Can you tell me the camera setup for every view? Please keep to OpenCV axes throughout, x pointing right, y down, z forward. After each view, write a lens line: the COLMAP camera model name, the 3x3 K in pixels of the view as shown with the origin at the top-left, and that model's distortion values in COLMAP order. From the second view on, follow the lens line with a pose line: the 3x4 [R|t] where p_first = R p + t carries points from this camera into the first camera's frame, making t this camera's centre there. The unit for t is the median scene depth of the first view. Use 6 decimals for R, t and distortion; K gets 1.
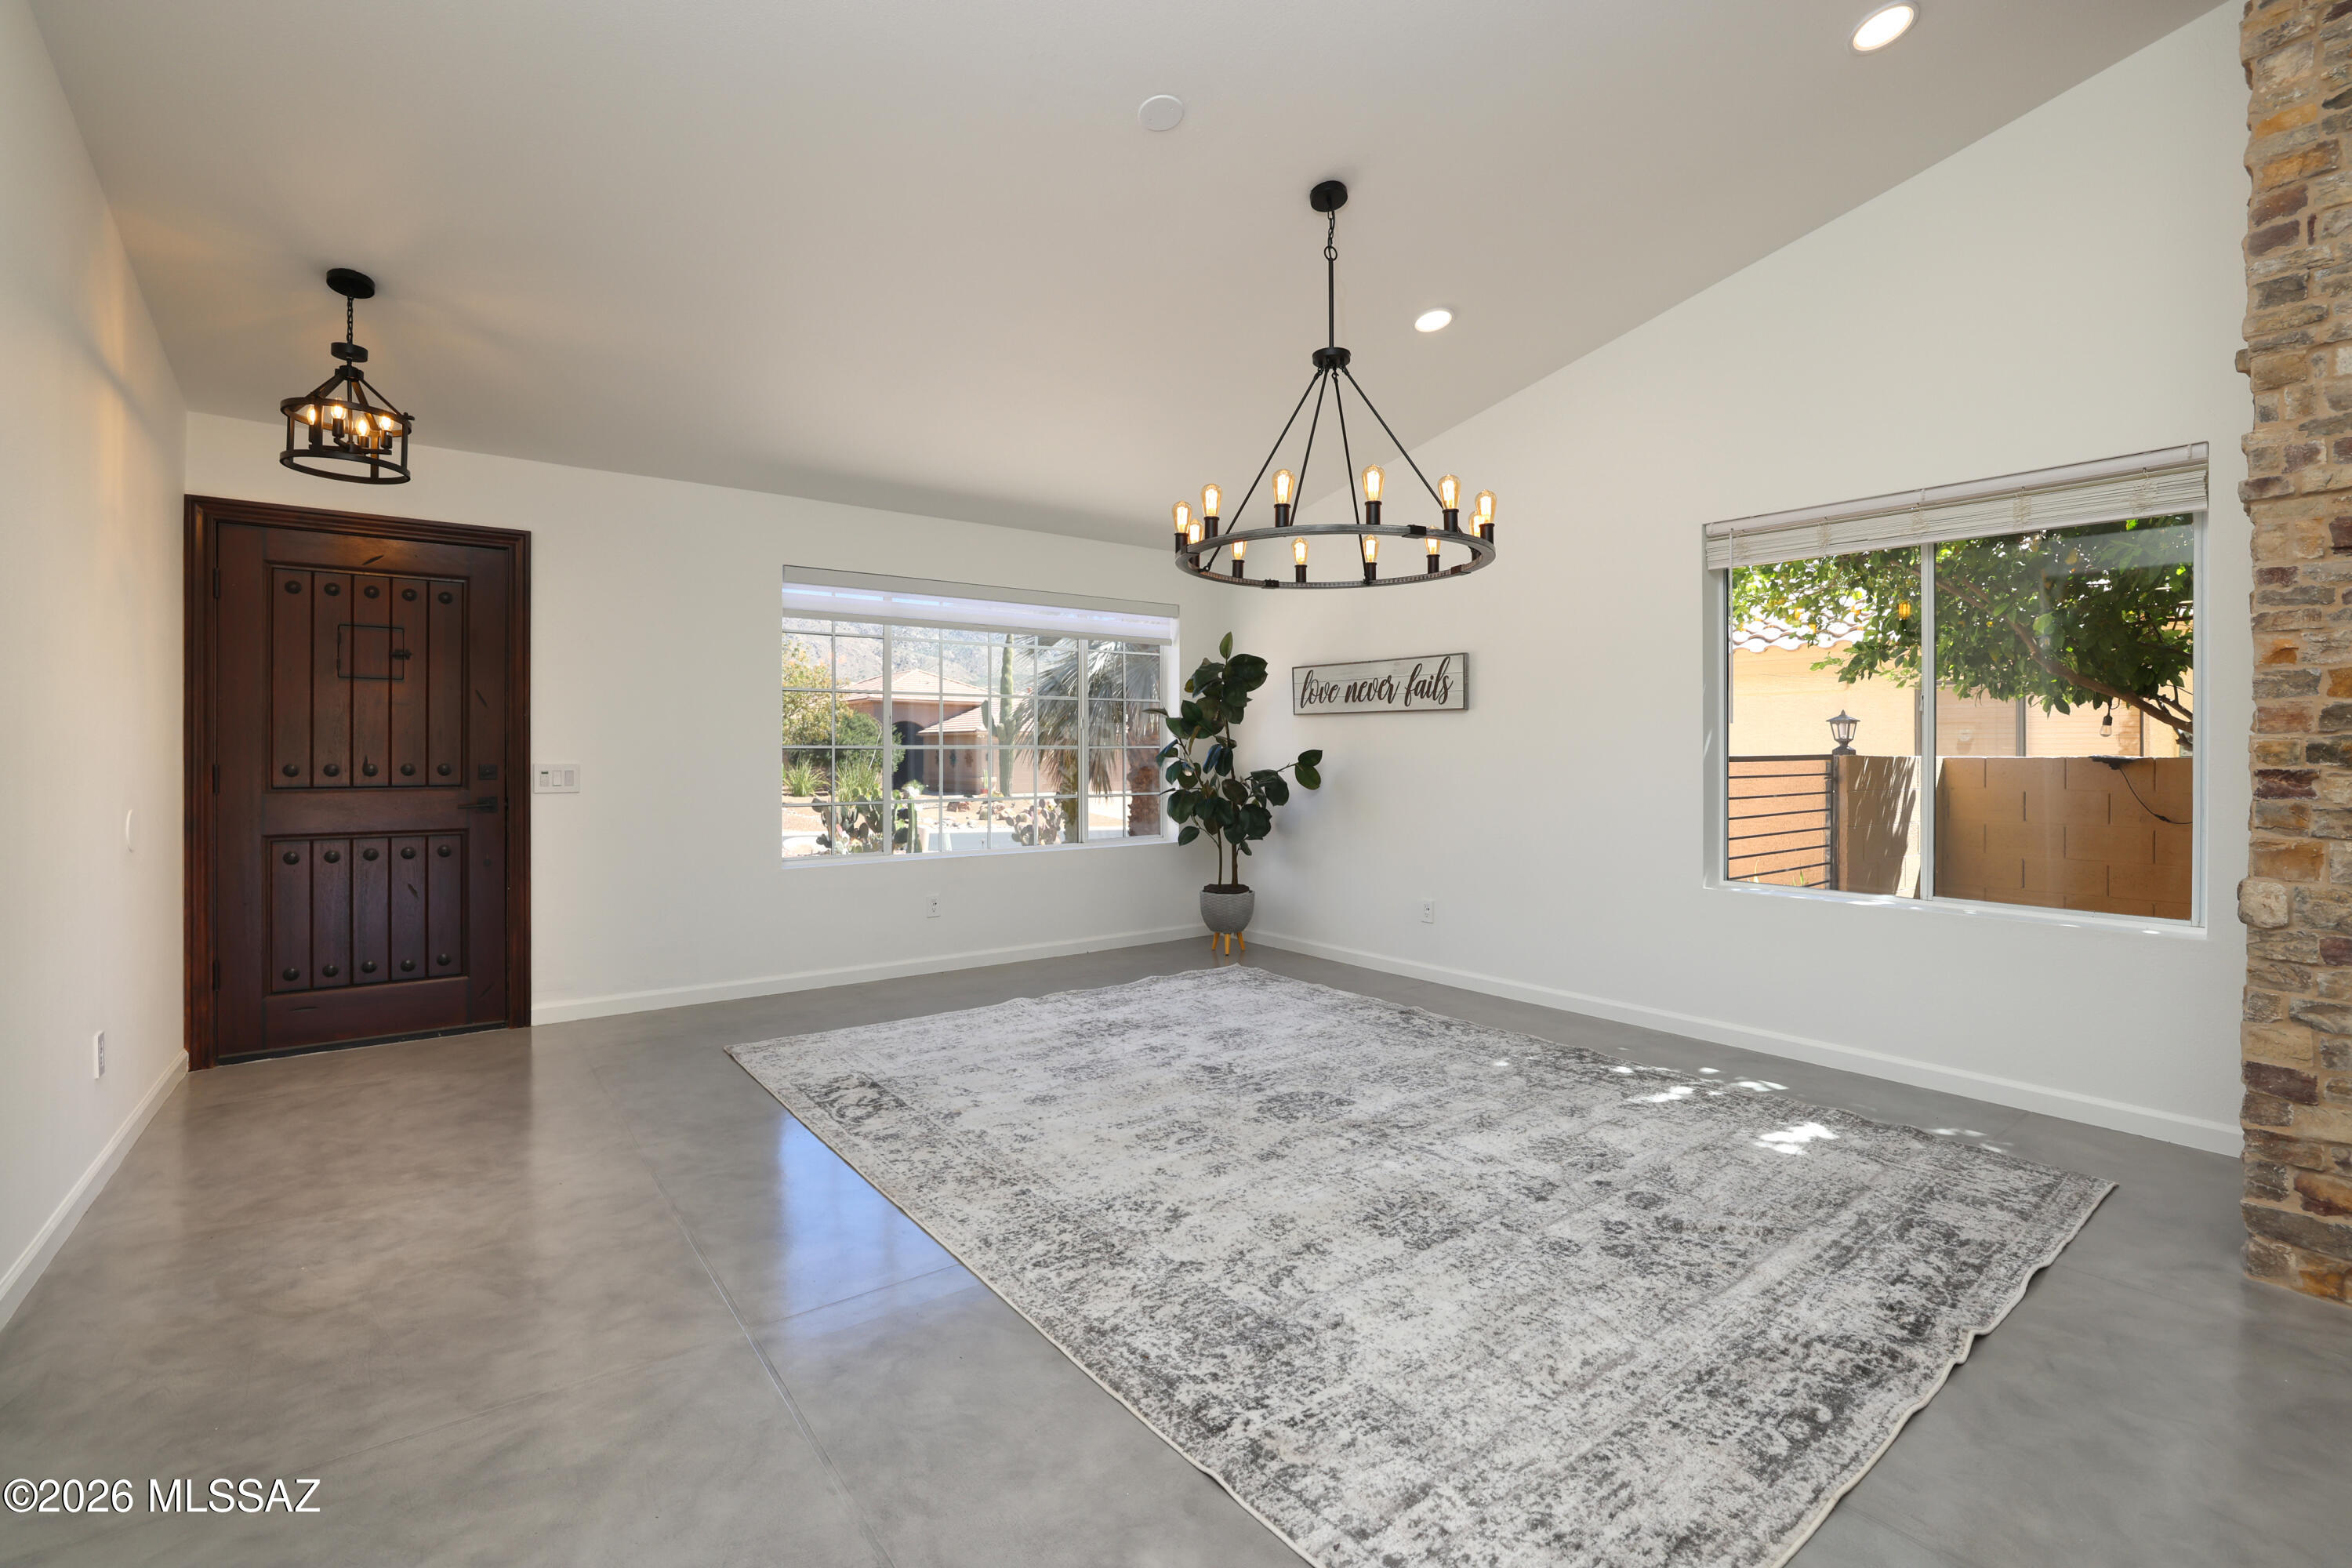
lens RADIAL K [[1009.5, 0, 1176.2], [0, 1009.5, 749.7], [0, 0, 1]] dist [-0.008414, 0.000433]
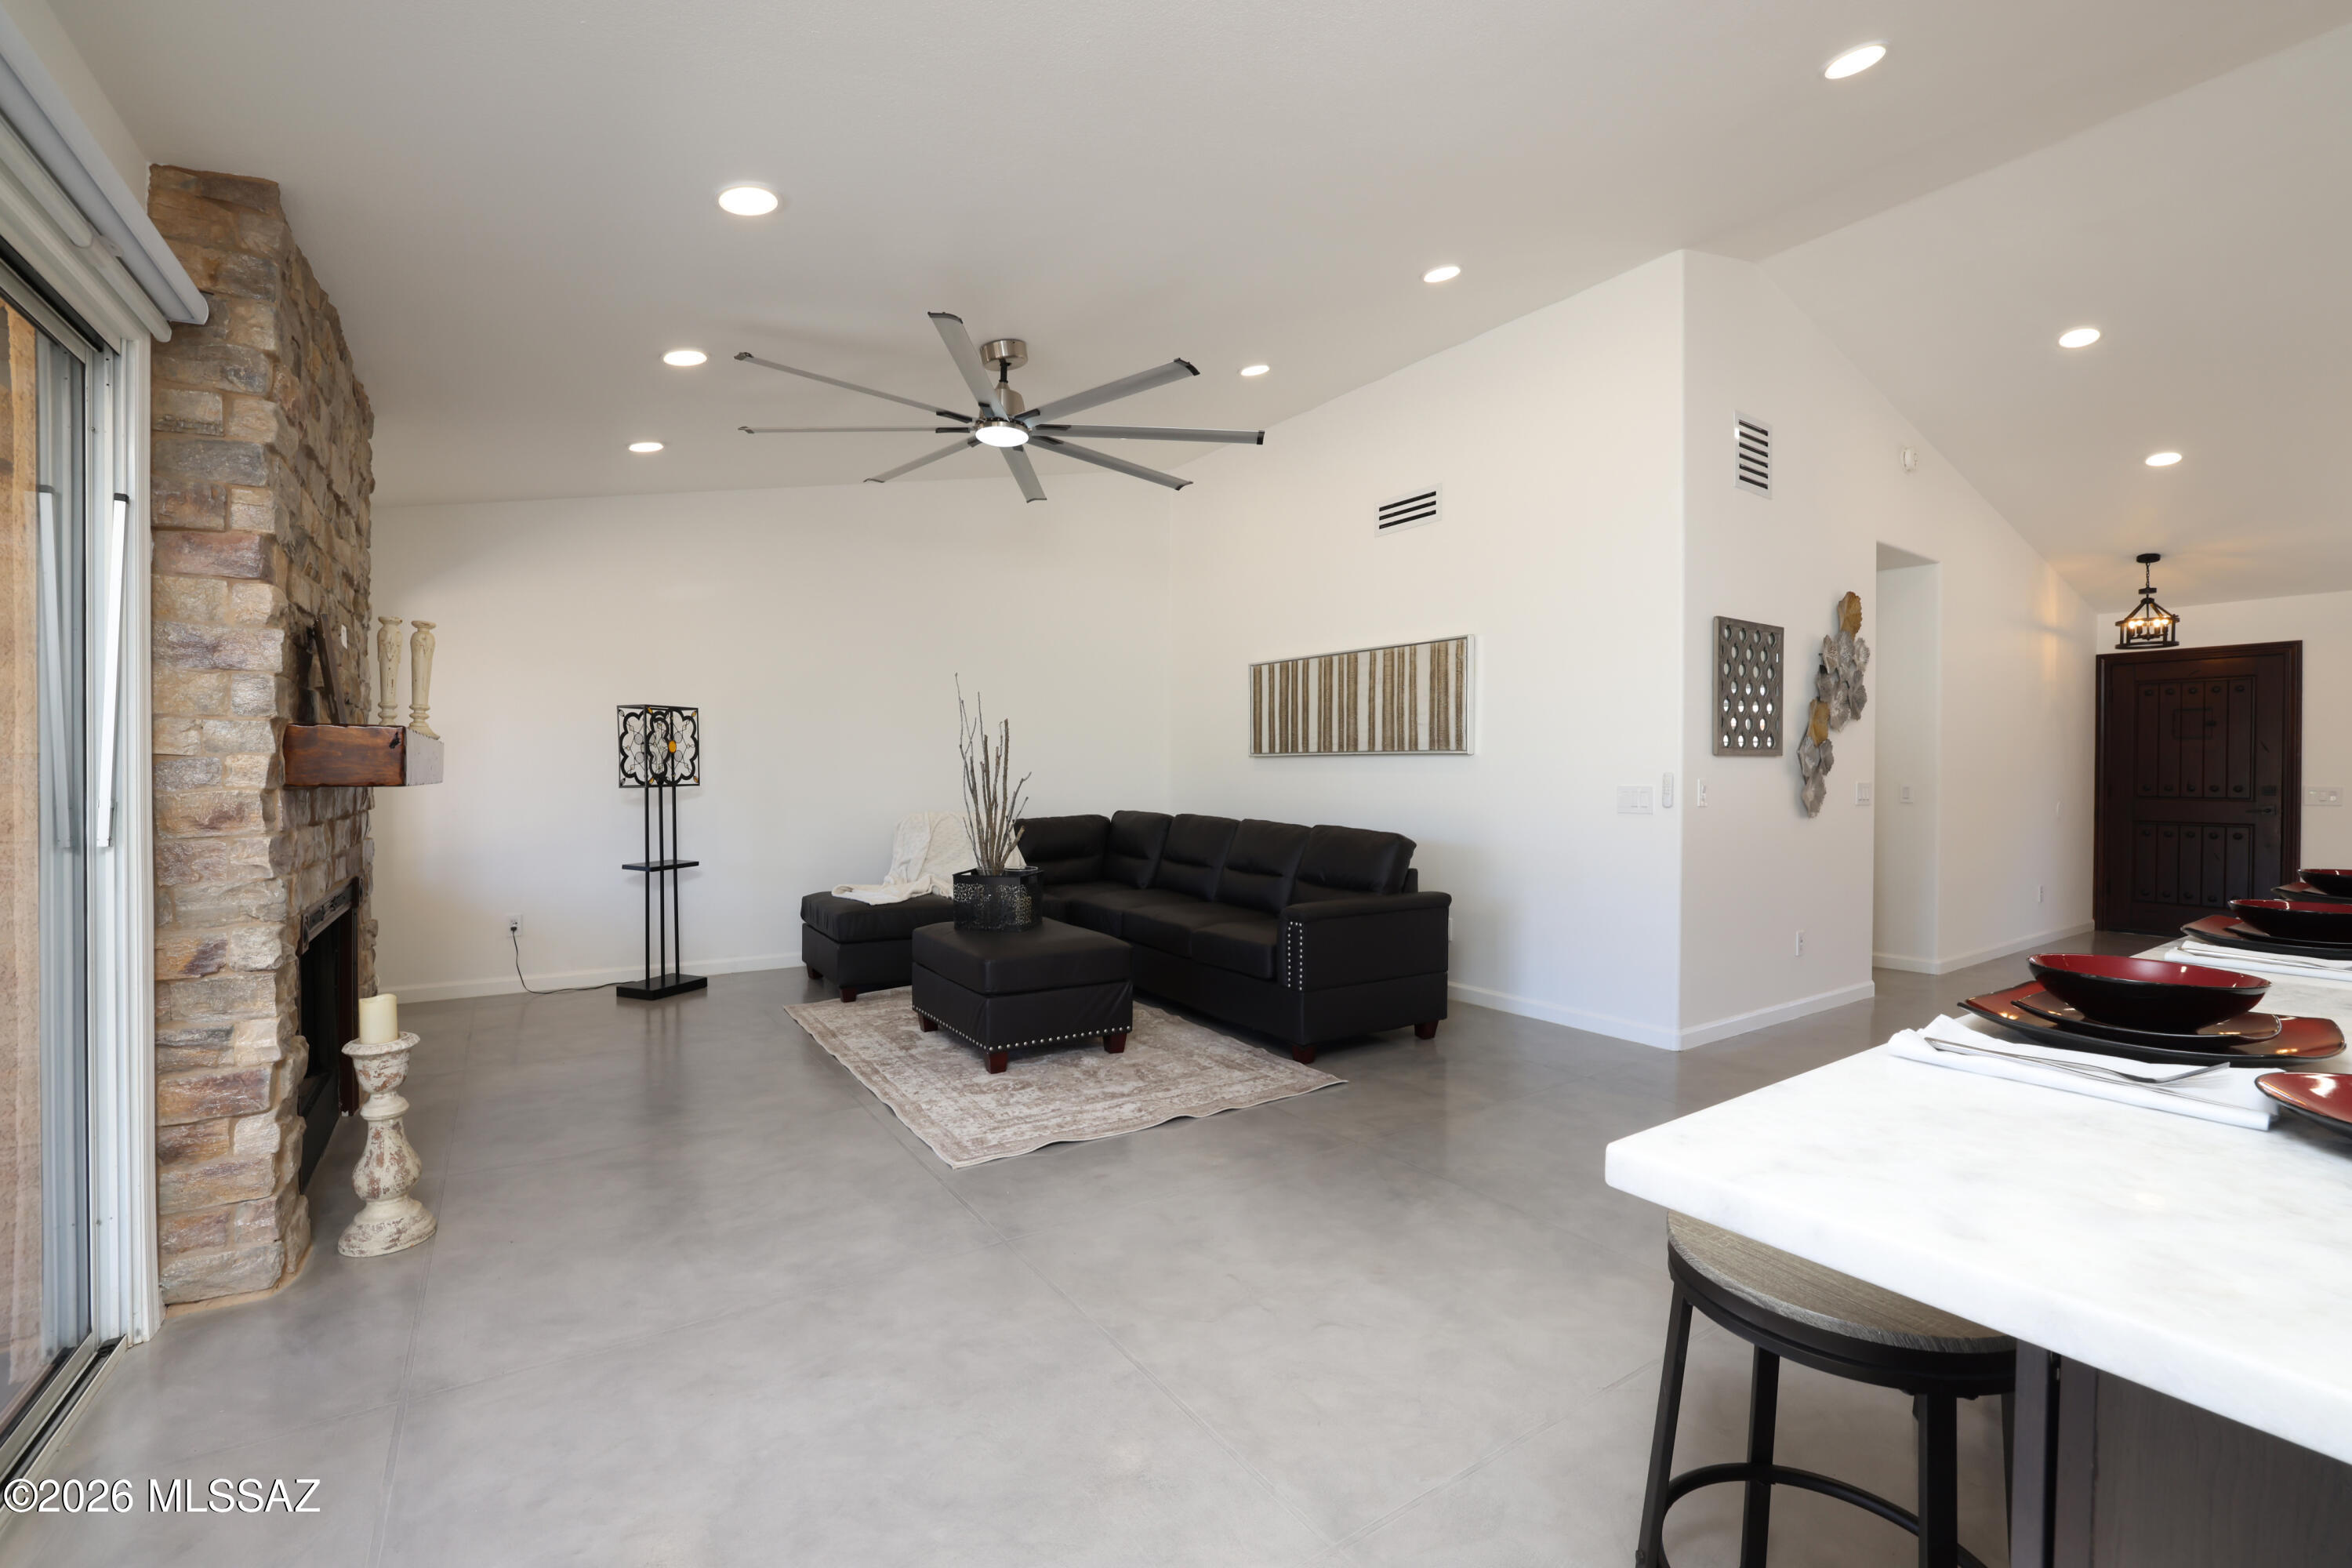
lens RADIAL K [[992.8, 0, 1186.7], [0, 992.8, 782.8], [0, 0, 1]] dist [-0.010095, 0.000538]
pose [[-0.060346, 0.010664, -0.998121, 2.003610], [-0.002905, 0.999937, 0.010859, -0.007438], [0.998173, 0.003555, -0.060311, -1.313727]]
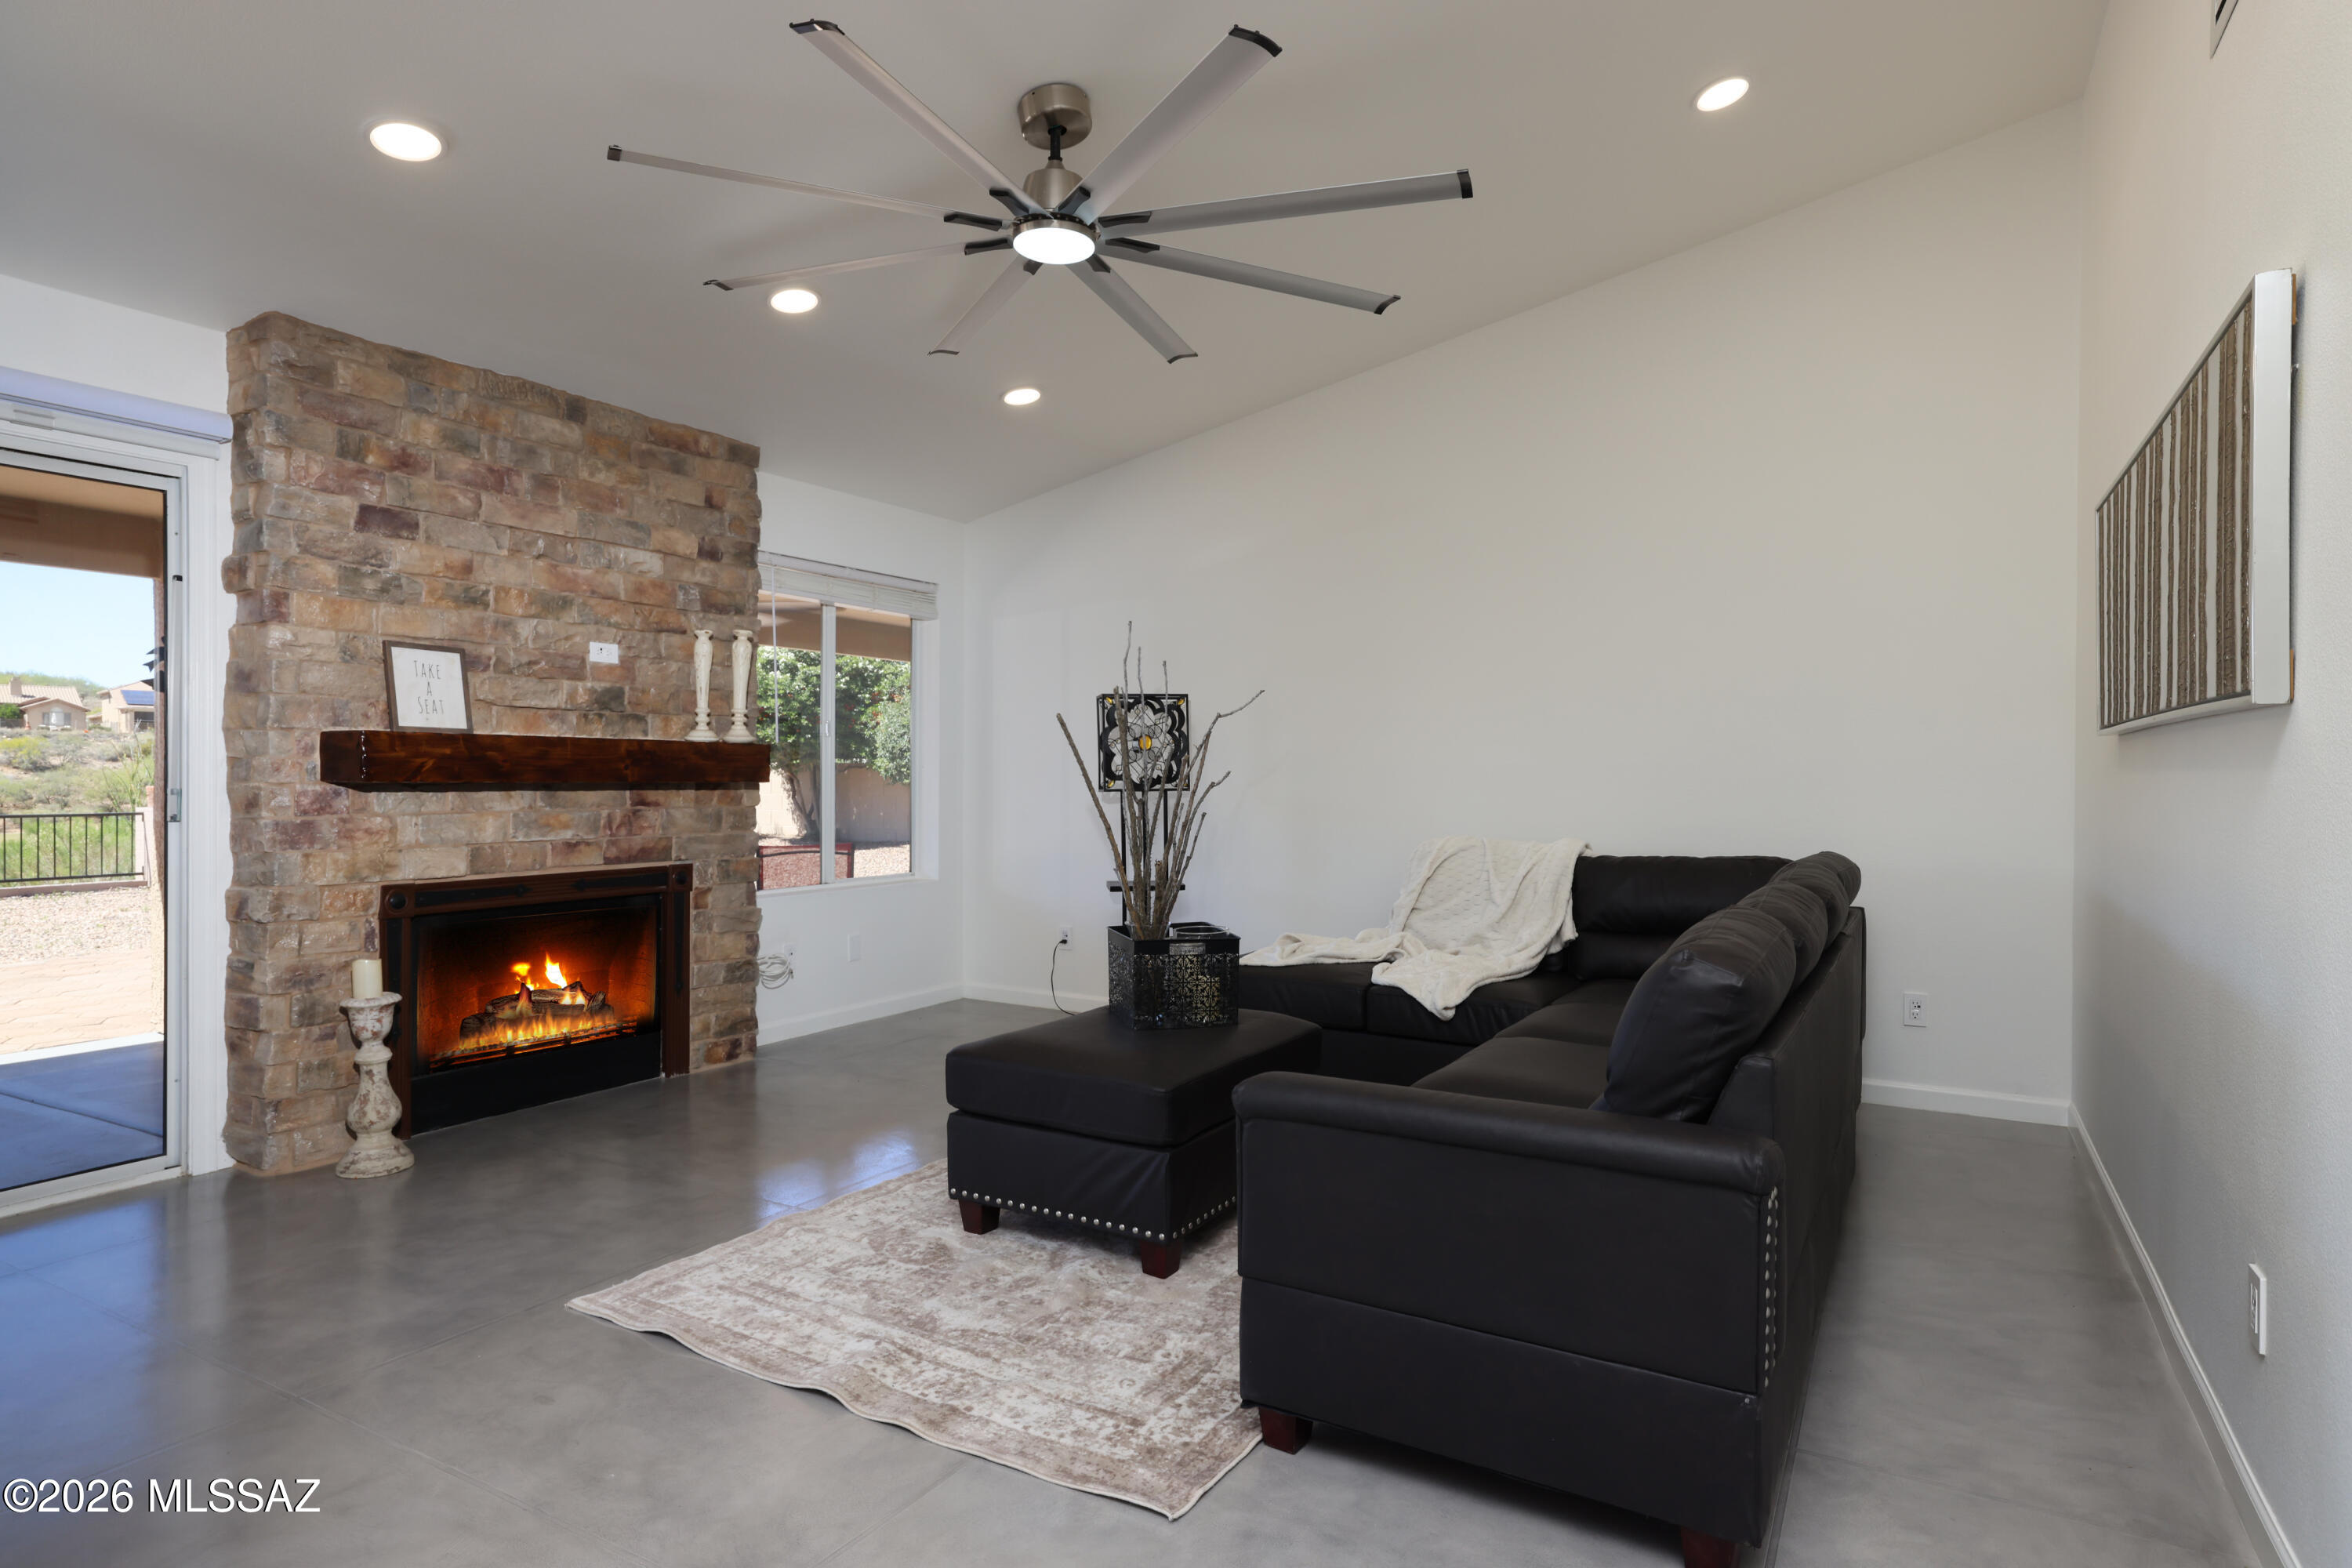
lens RADIAL K [[1288.4, 0, 1176.0], [0, 1288.4, 784.0], [0, 0, 1]] dist [-0.021597, 0.026081]
pose [[-0.921368, -0.002227, -0.388686, 0.589452], [-0.005583, 0.999956, 0.007505, -0.003239], [0.388652, 0.009085, -0.921340, -0.265127]]
